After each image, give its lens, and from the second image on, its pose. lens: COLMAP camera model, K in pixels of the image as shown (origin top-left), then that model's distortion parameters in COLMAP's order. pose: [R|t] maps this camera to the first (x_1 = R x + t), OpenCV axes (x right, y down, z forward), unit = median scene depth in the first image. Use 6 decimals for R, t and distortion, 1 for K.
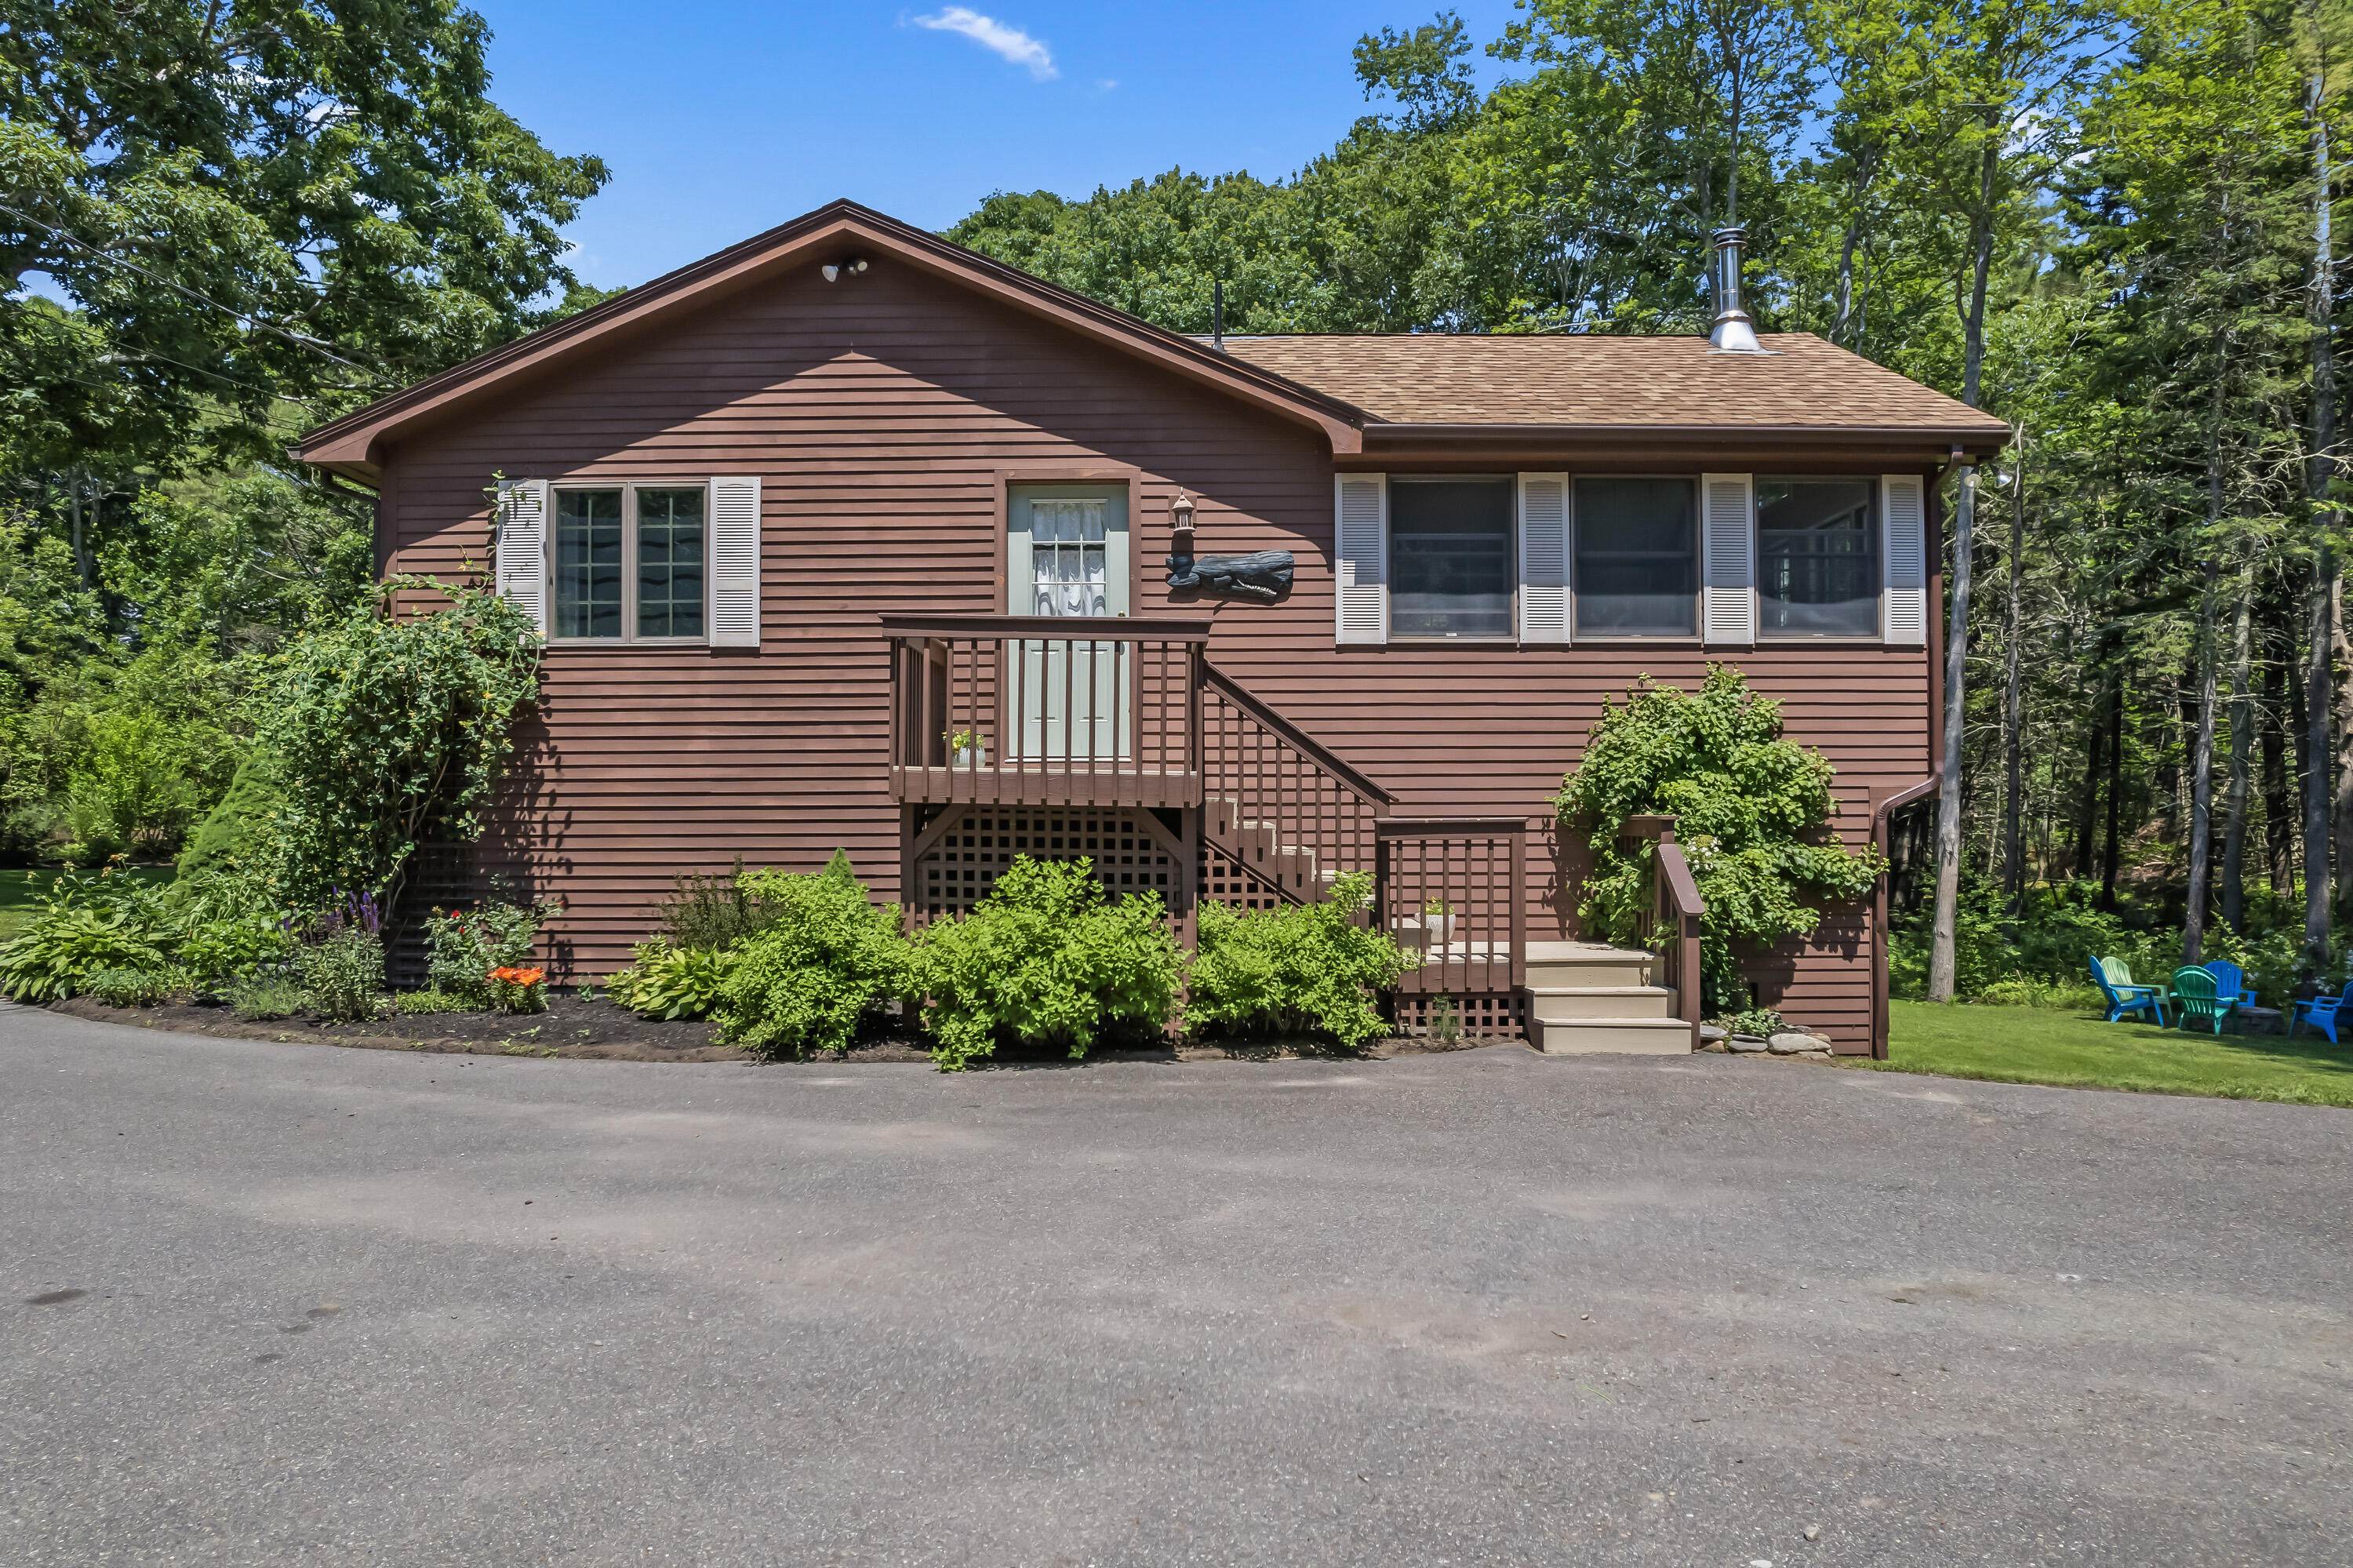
lens RADIAL K [[1536.8, 0, 1187.8], [0, 1536.8, 785.1], [0, 0, 1]] dist [-0.042085, 0.027871]
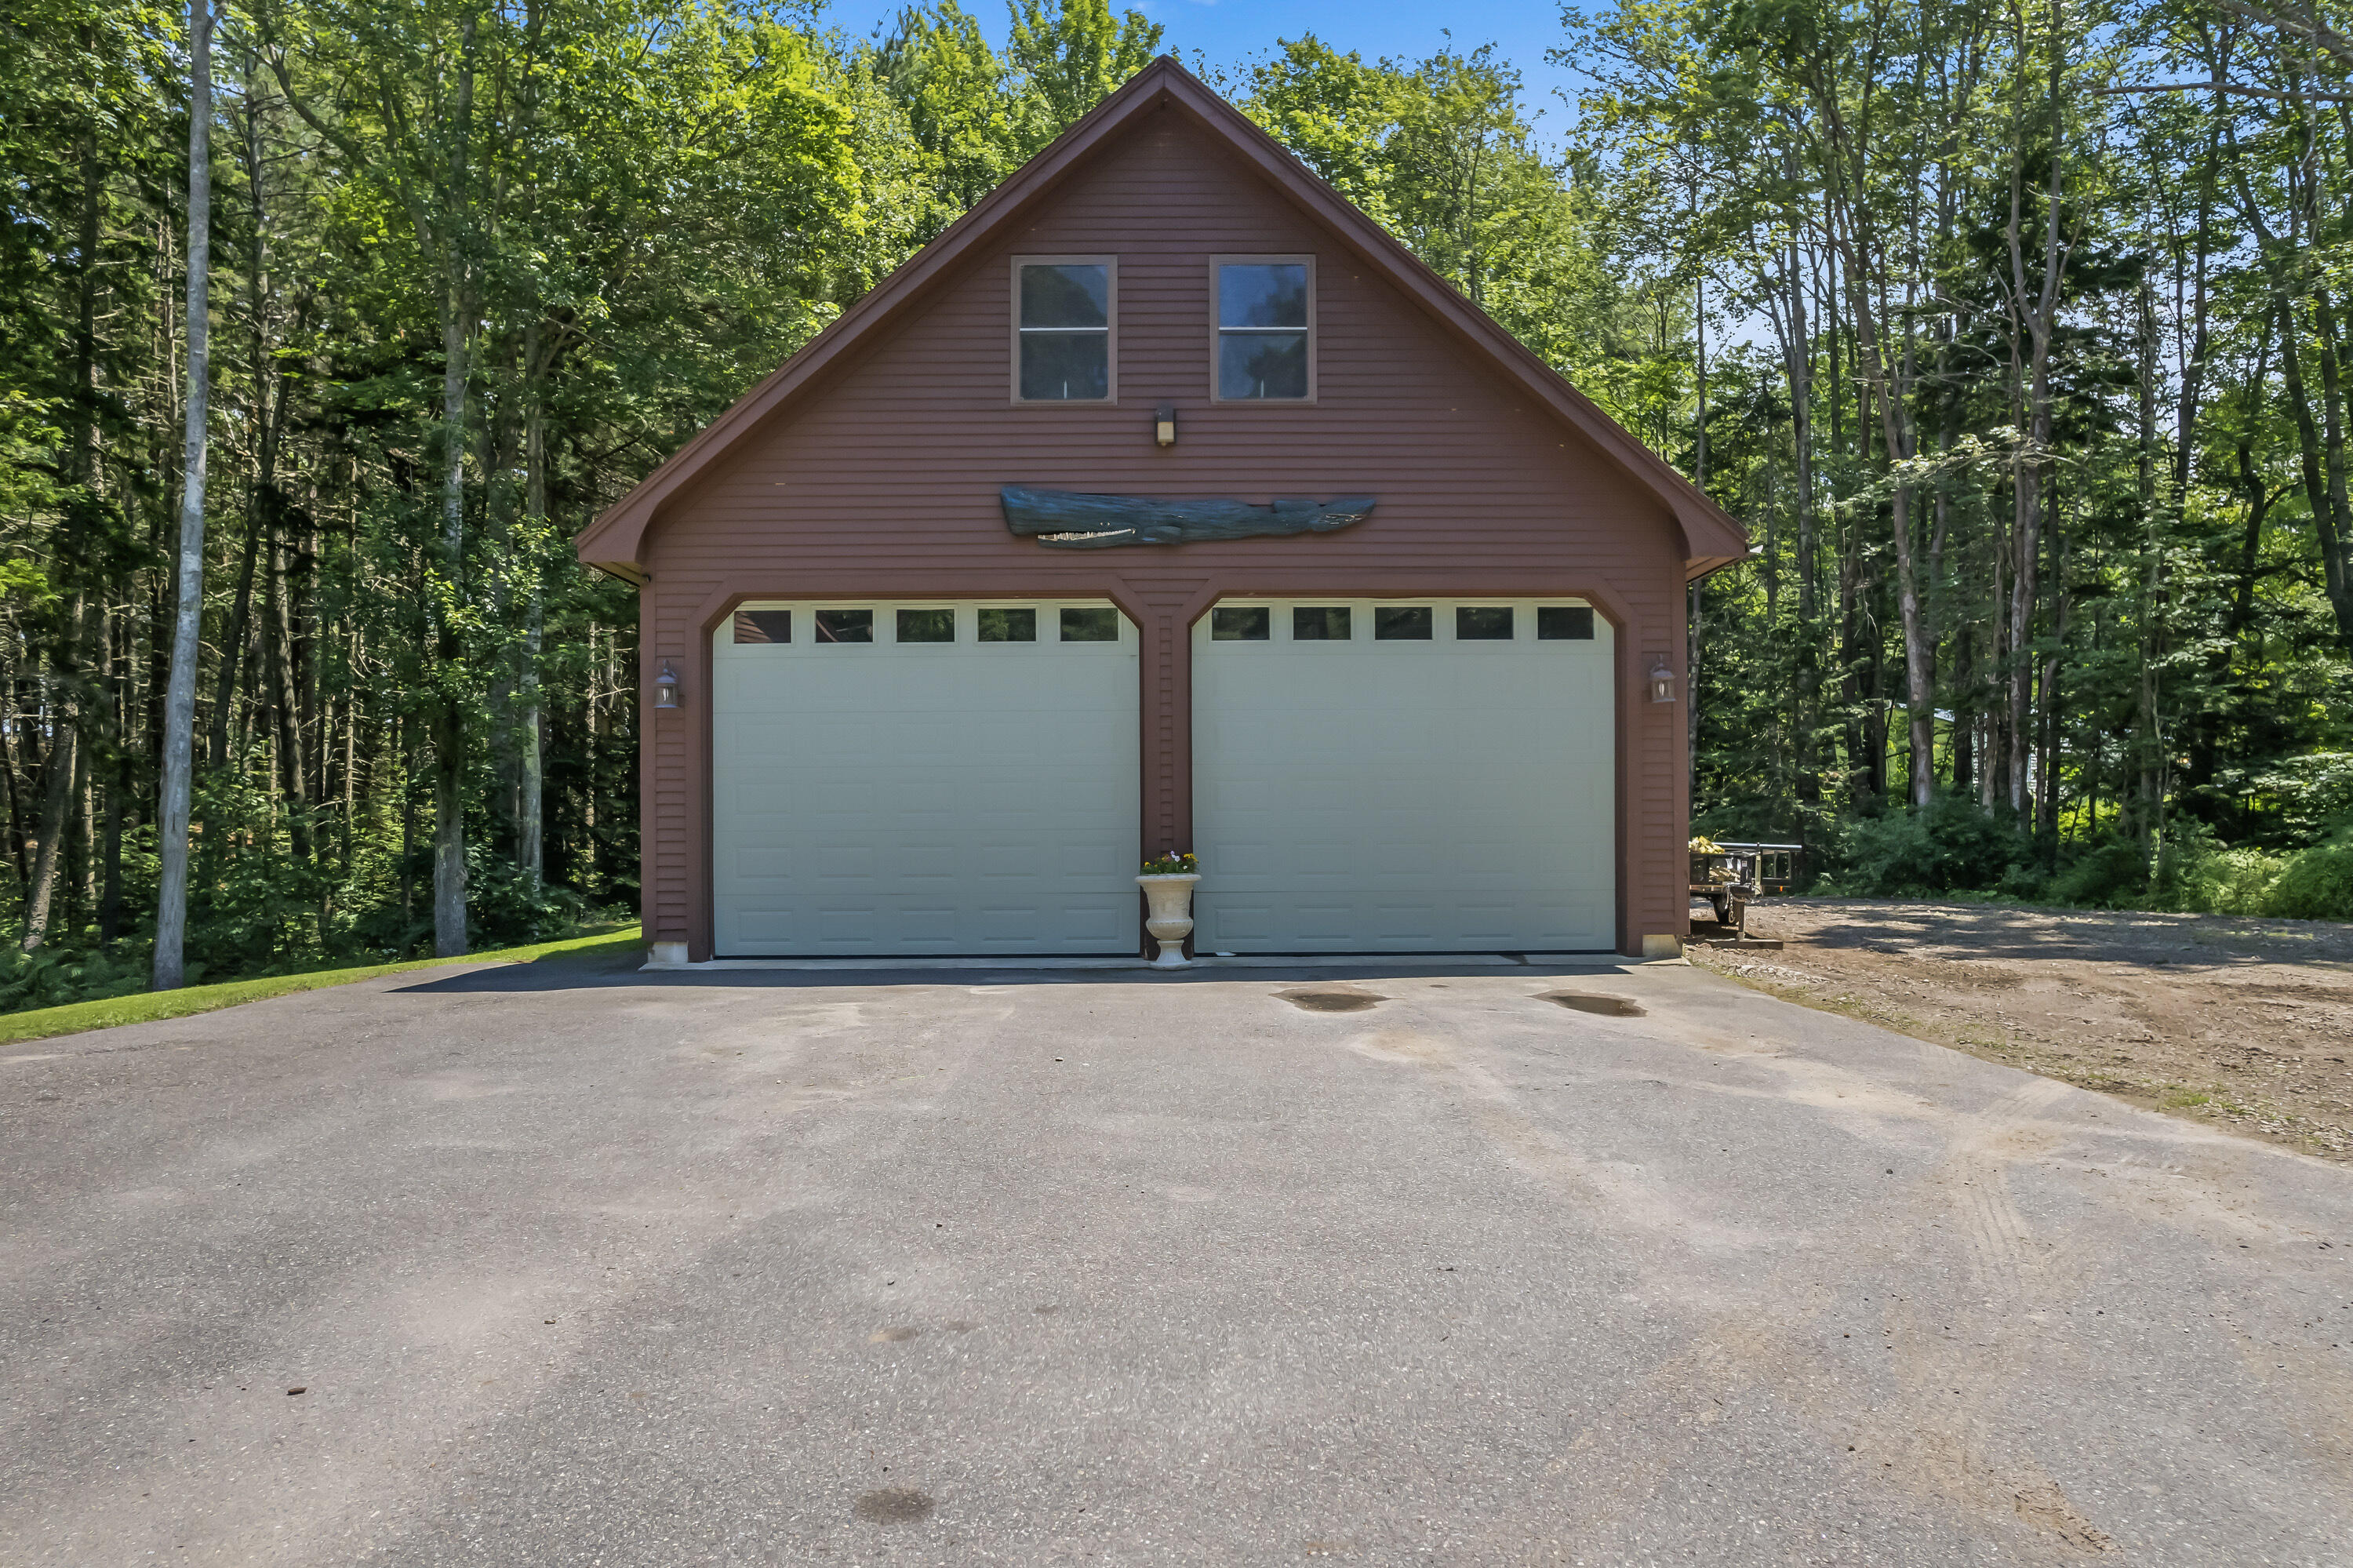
lens RADIAL K [[1536.8, 0, 1190.3], [0, 1536.8, 808.4], [0, 0, 1]] dist [-0.042085, 0.027871]
pose [[-0.335733, 0.008193, 0.941921, -0.271893], [-0.008413, 0.999896, -0.011696, 0.016138], [-0.941920, -0.011851, -0.335630, 0.223064]]
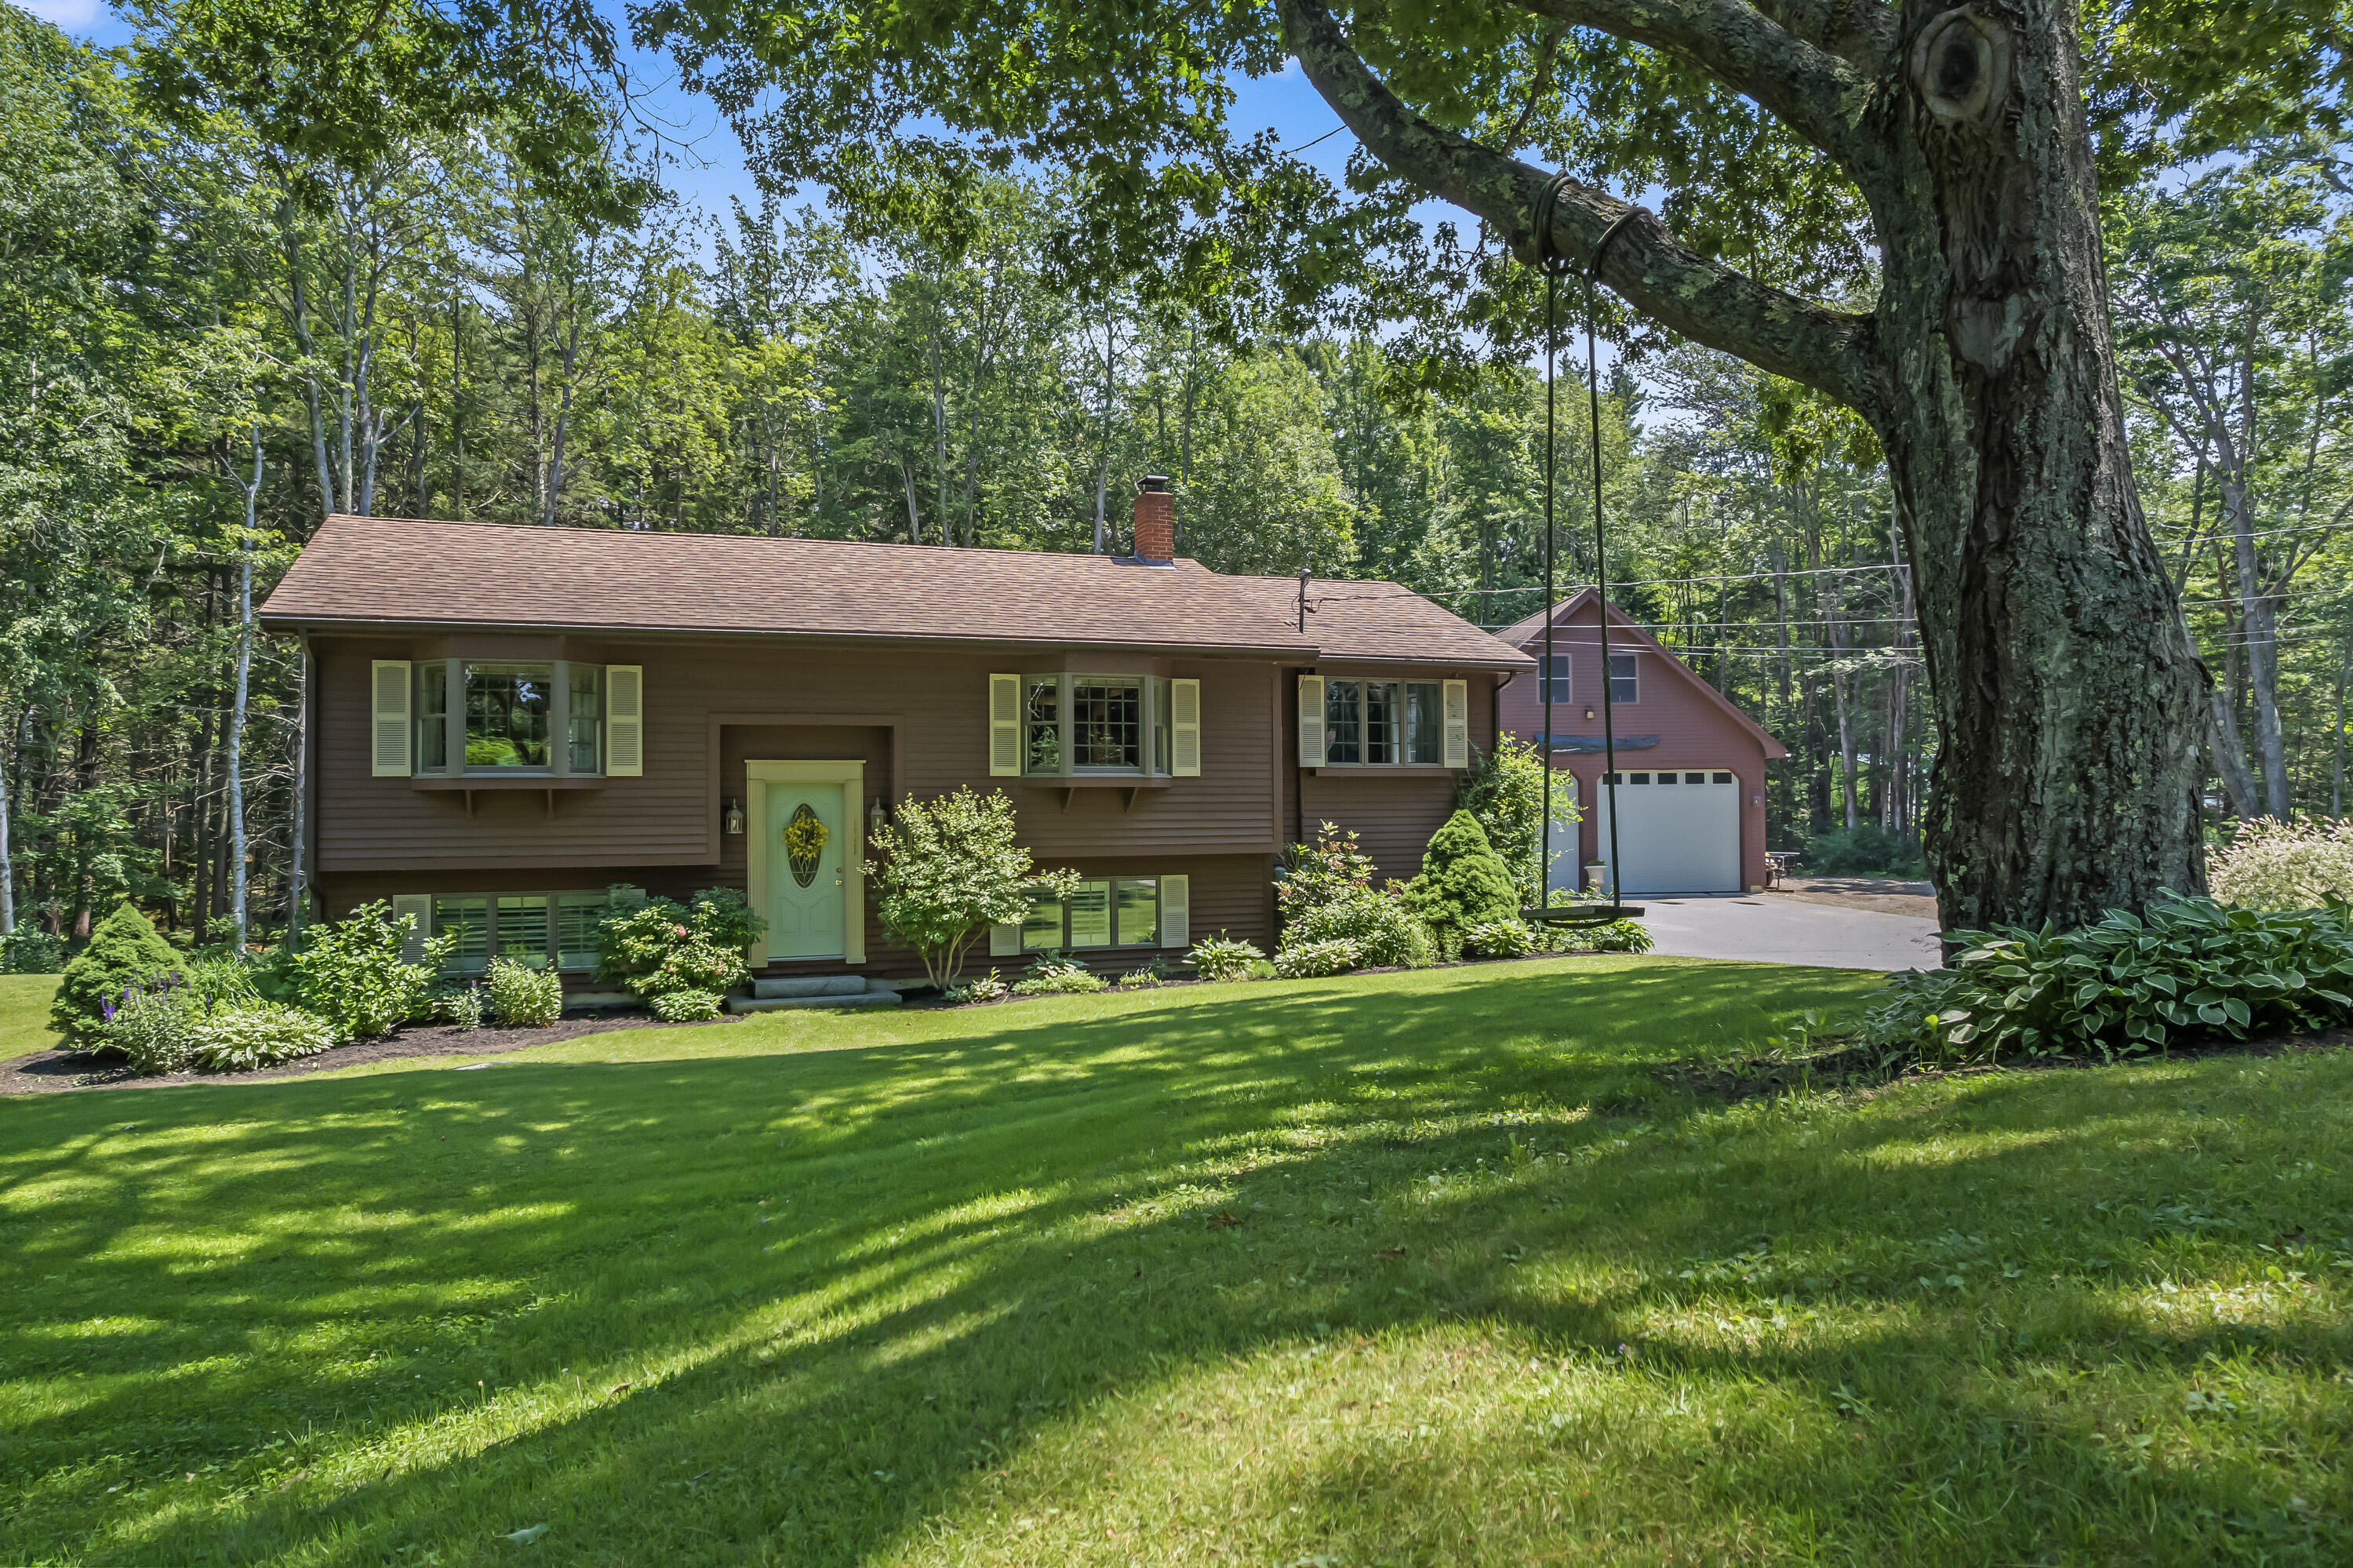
lens RADIAL K [[1536.8, 0, 1181.6], [0, 1536.8, 780.5], [0, 0, 1]] dist [-0.042085, 0.027871]
pose [[-0.359121, 0.029963, 0.932810, -1.110496], [-0.002301, 0.999453, -0.032990, -0.001863], [-0.933288, -0.013994, -0.358856, 1.036490]]
